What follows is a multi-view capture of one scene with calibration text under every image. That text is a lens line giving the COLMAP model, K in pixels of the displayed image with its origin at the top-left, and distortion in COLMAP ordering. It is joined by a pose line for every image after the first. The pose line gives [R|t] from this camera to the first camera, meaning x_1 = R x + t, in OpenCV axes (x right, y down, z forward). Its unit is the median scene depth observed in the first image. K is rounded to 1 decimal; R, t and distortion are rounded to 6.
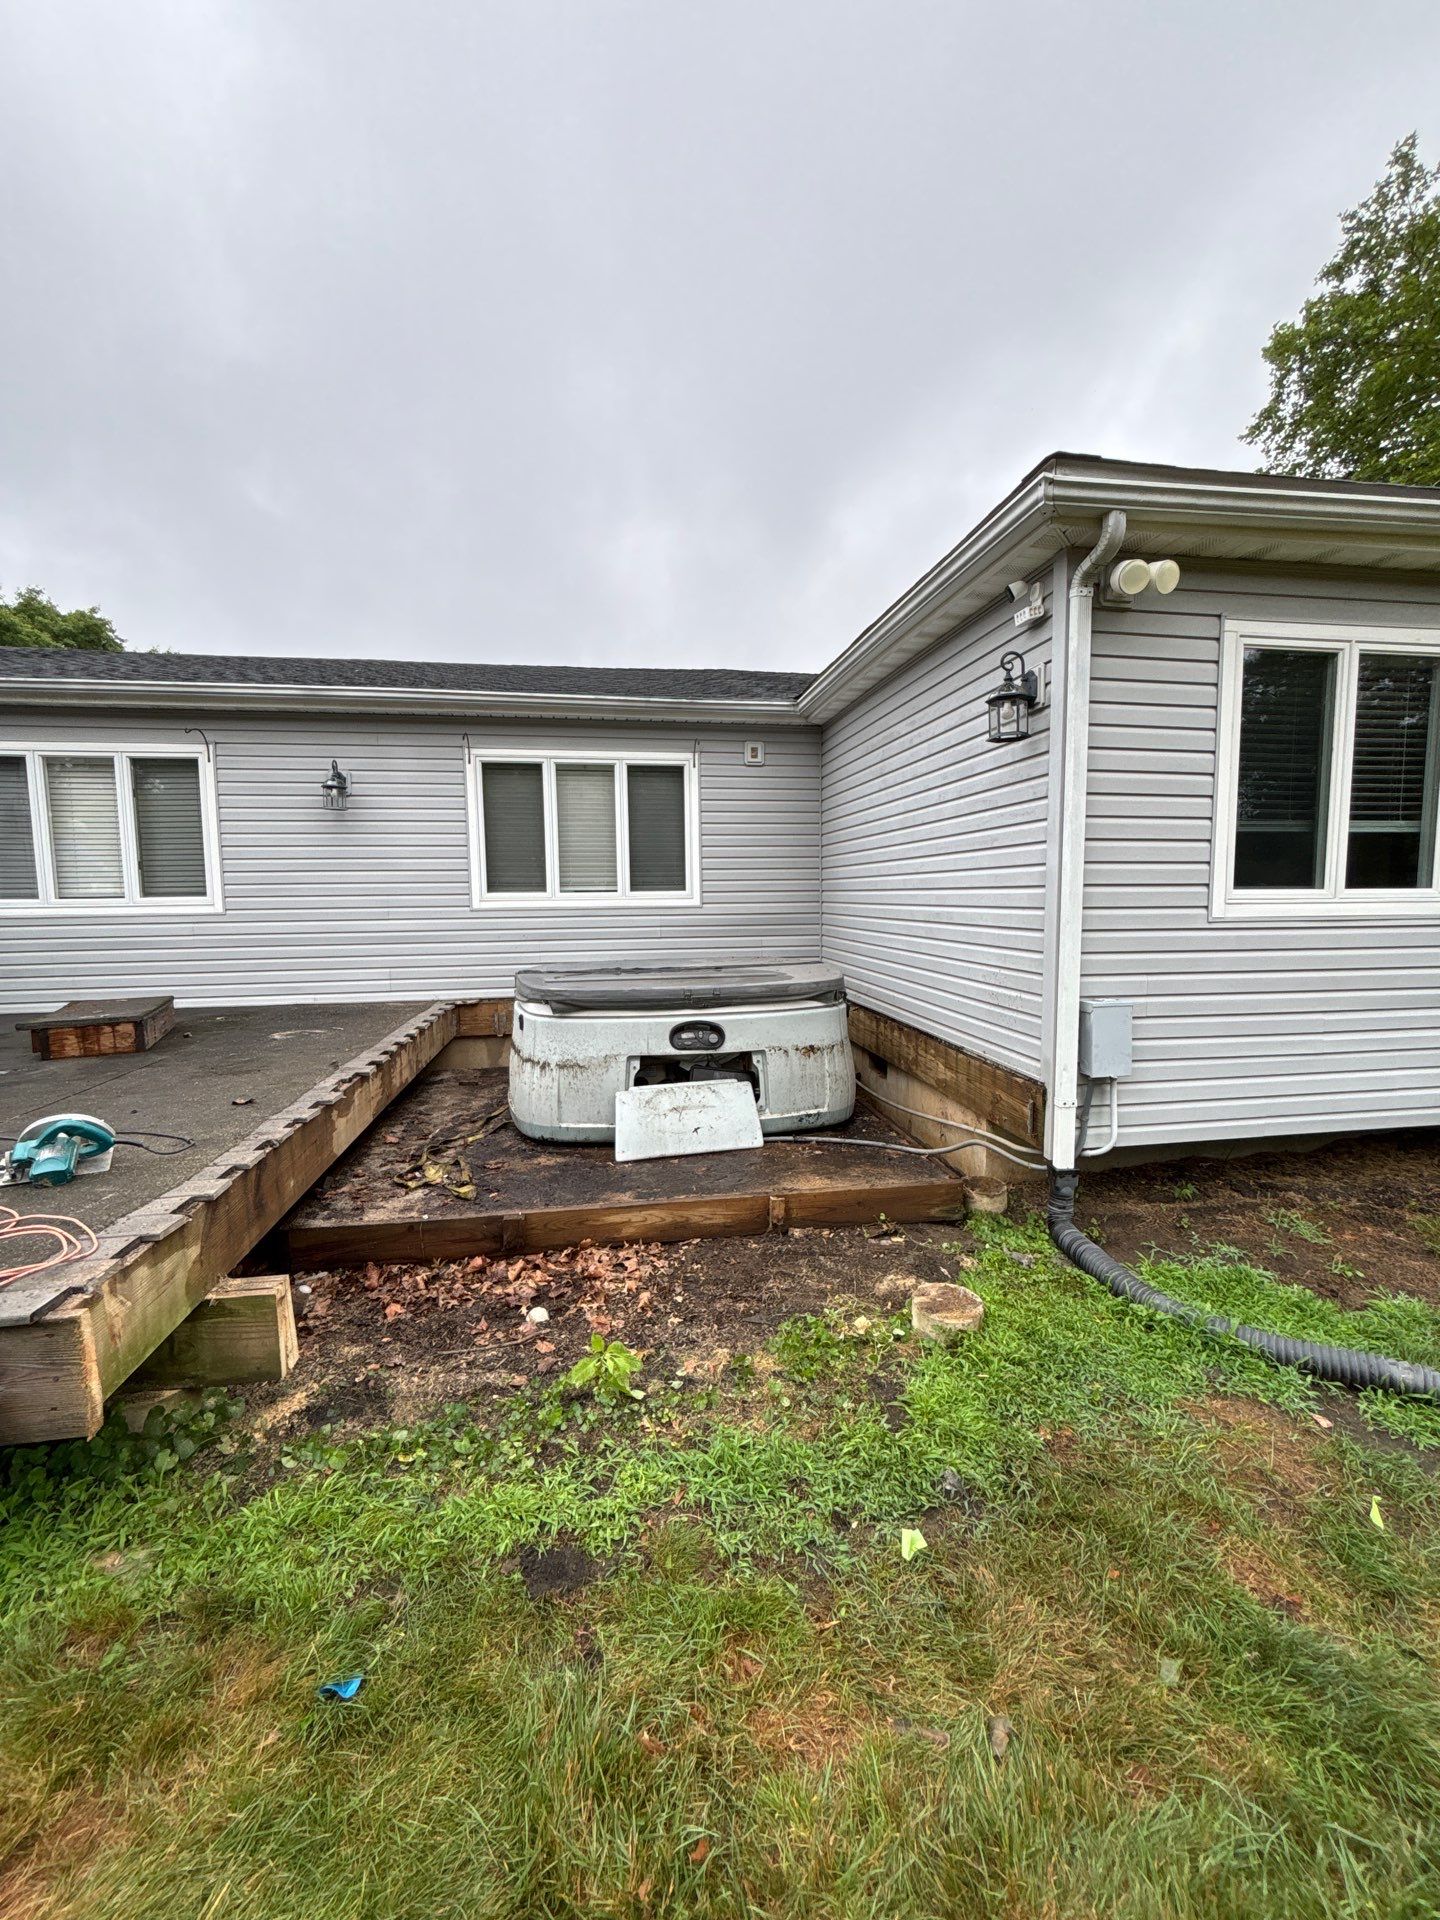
lens RADIAL K [[775.6, 0, 725.3], [0, 775.6, 954.3], [0, 0, 1]] dist [-0.000157, 0.000189]
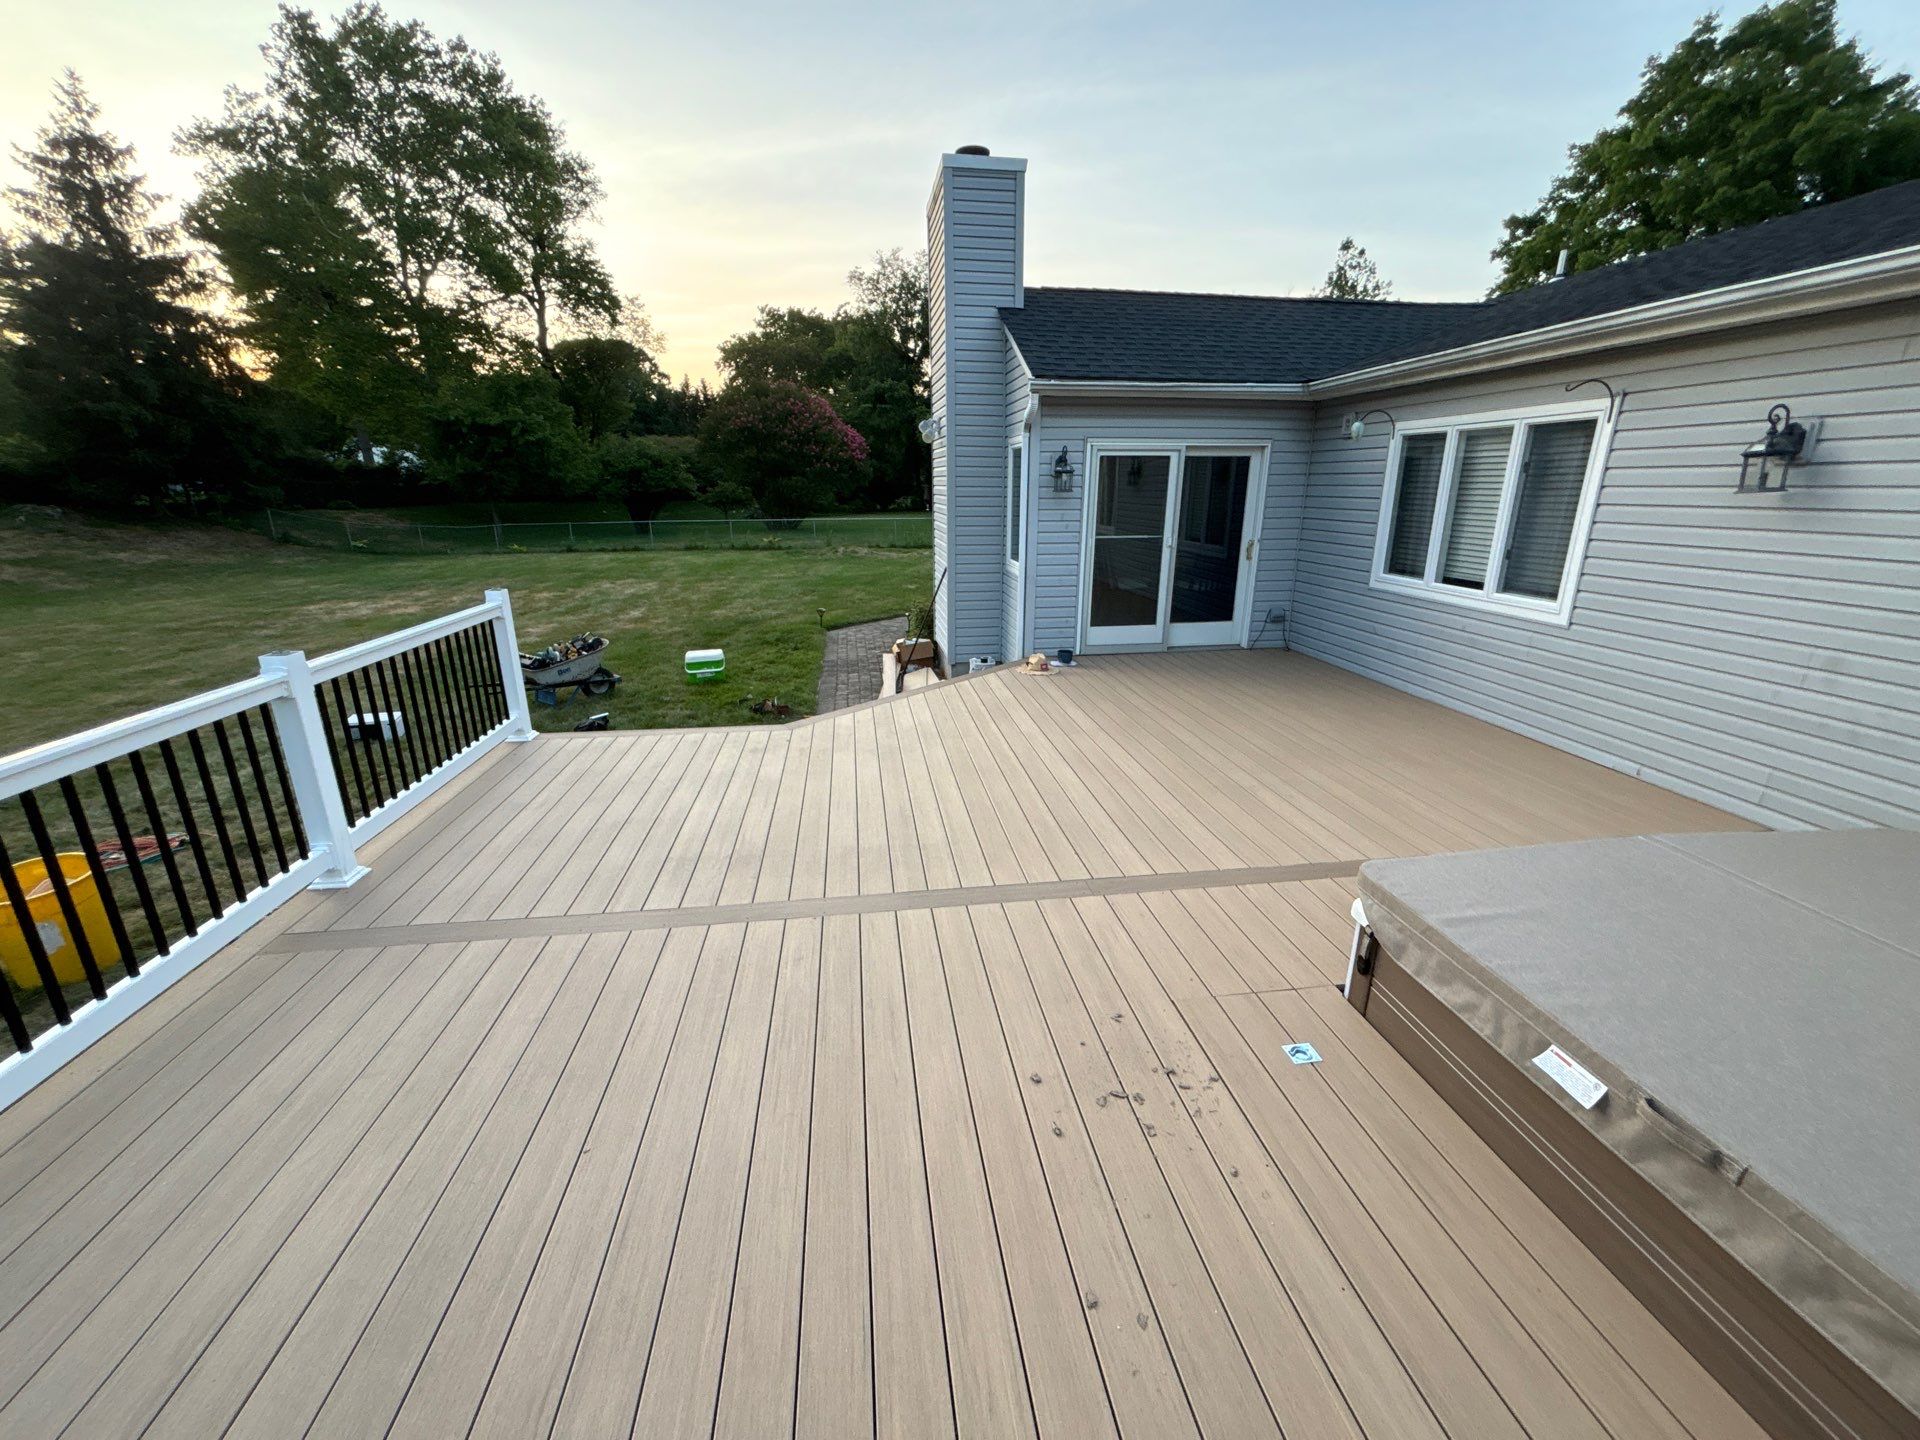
lens RADIAL K [[775.6, 0, 955.0], [0, 775.6, 722.8], [0, 0, 1]] dist [-0.000157, 0.000189]
pose [[-0.023928, 0.303894, -0.952405, 0.135087], [-0.079193, 0.949108, 0.304831, -0.150702], [0.996572, 0.082718, 0.001356, 0.399396]]
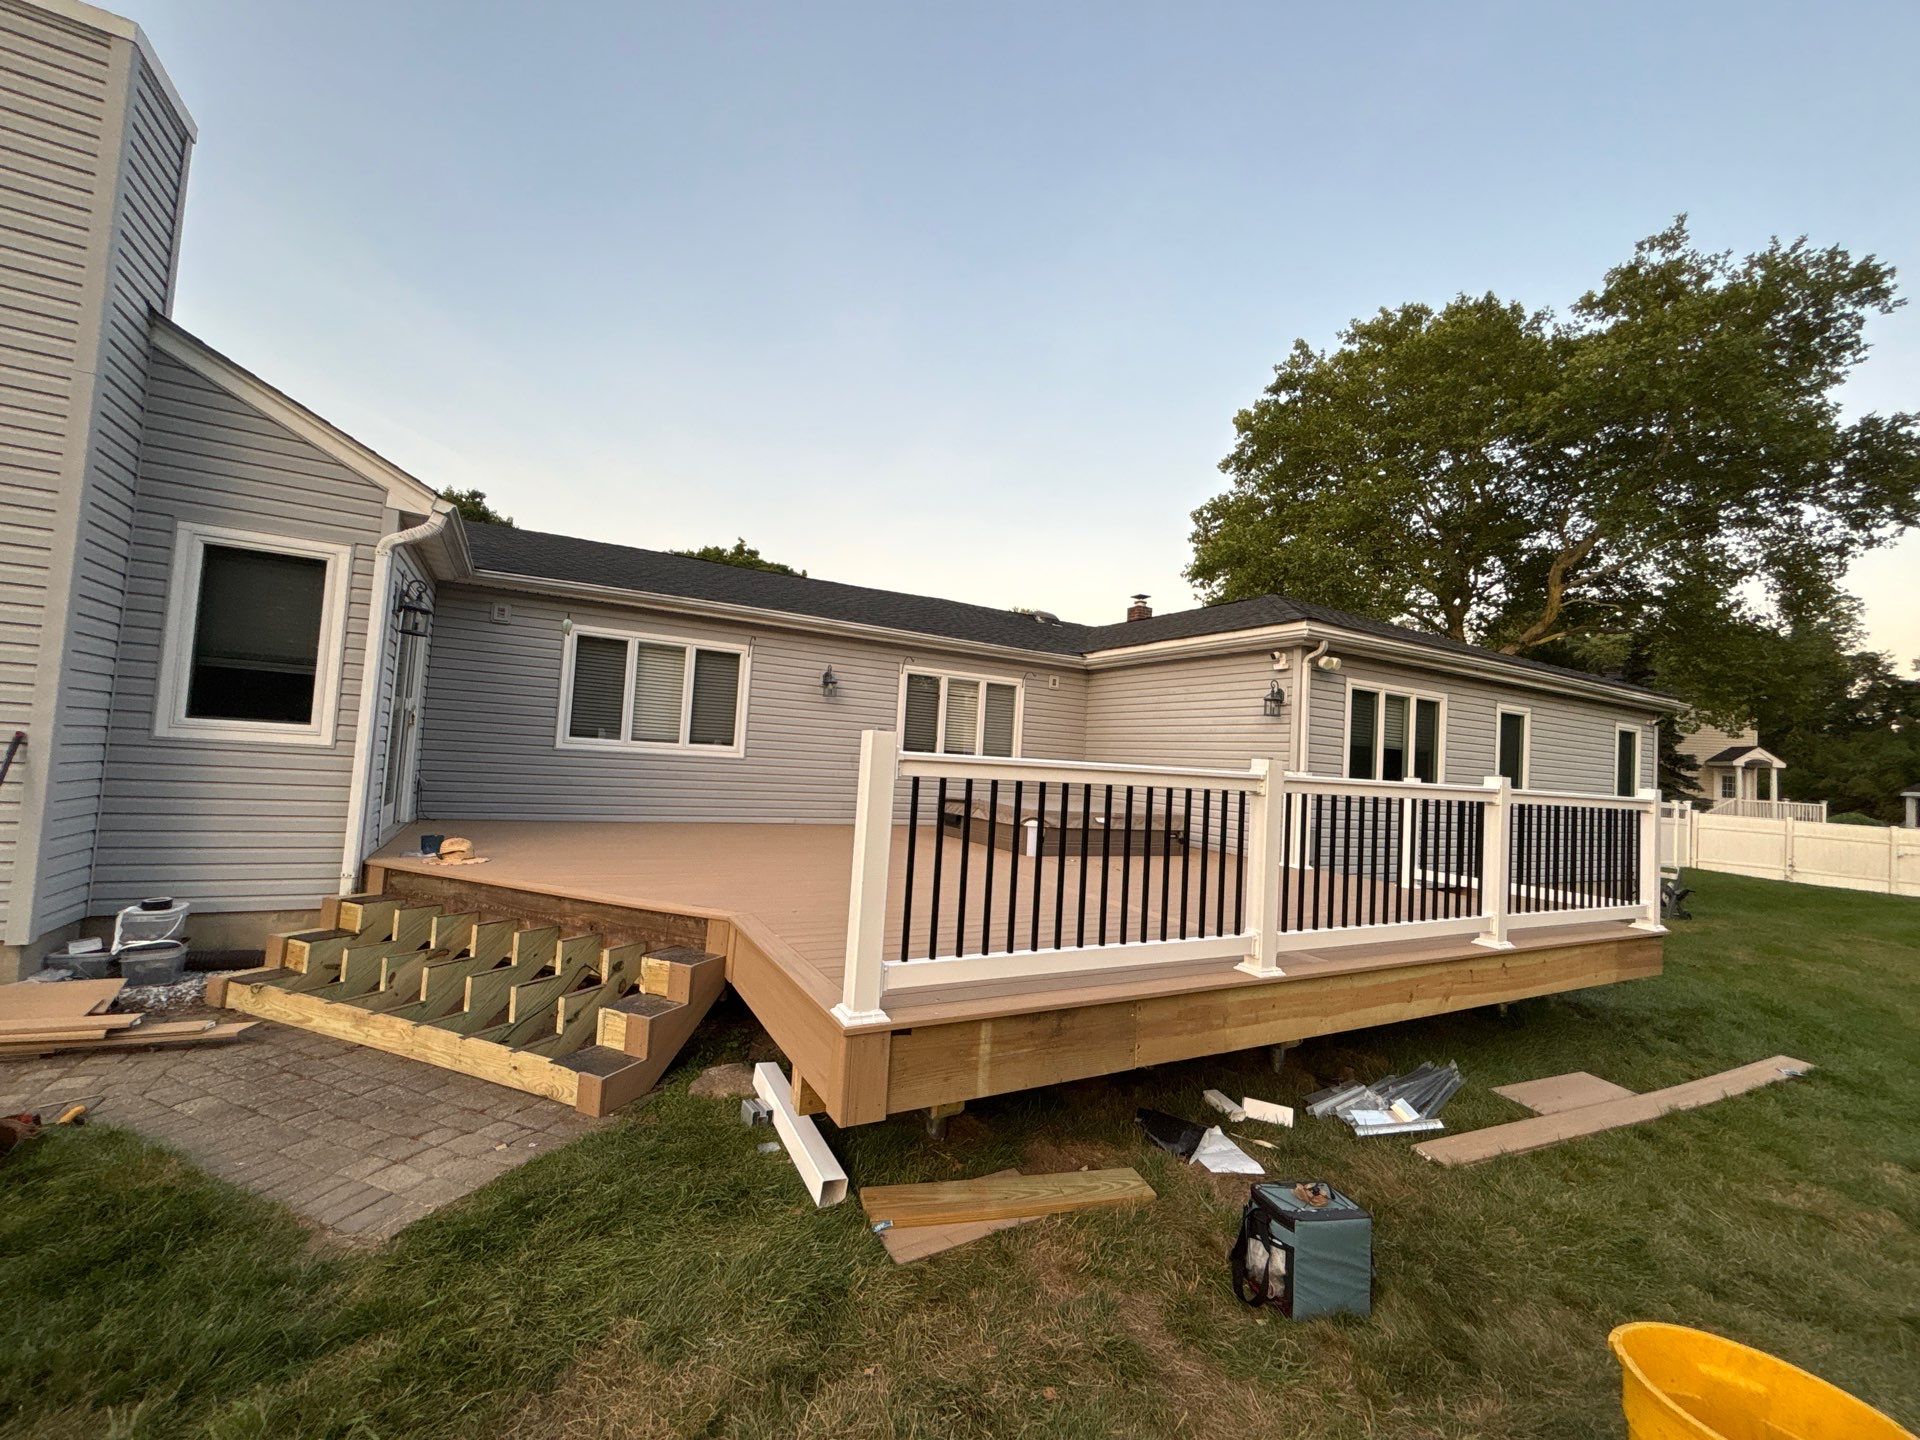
lens RADIAL K [[775.6, 0, 961.7], [0, 775.6, 724.2], [0, 0, 1]] dist [-0.000157, 0.000189]
pose [[0.940961, 0.082353, 0.328345, -0.748093], [-0.042447, 0.991005, -0.126913, 0.050583], [-0.335843, 0.105483, 0.935993, -0.511292]]
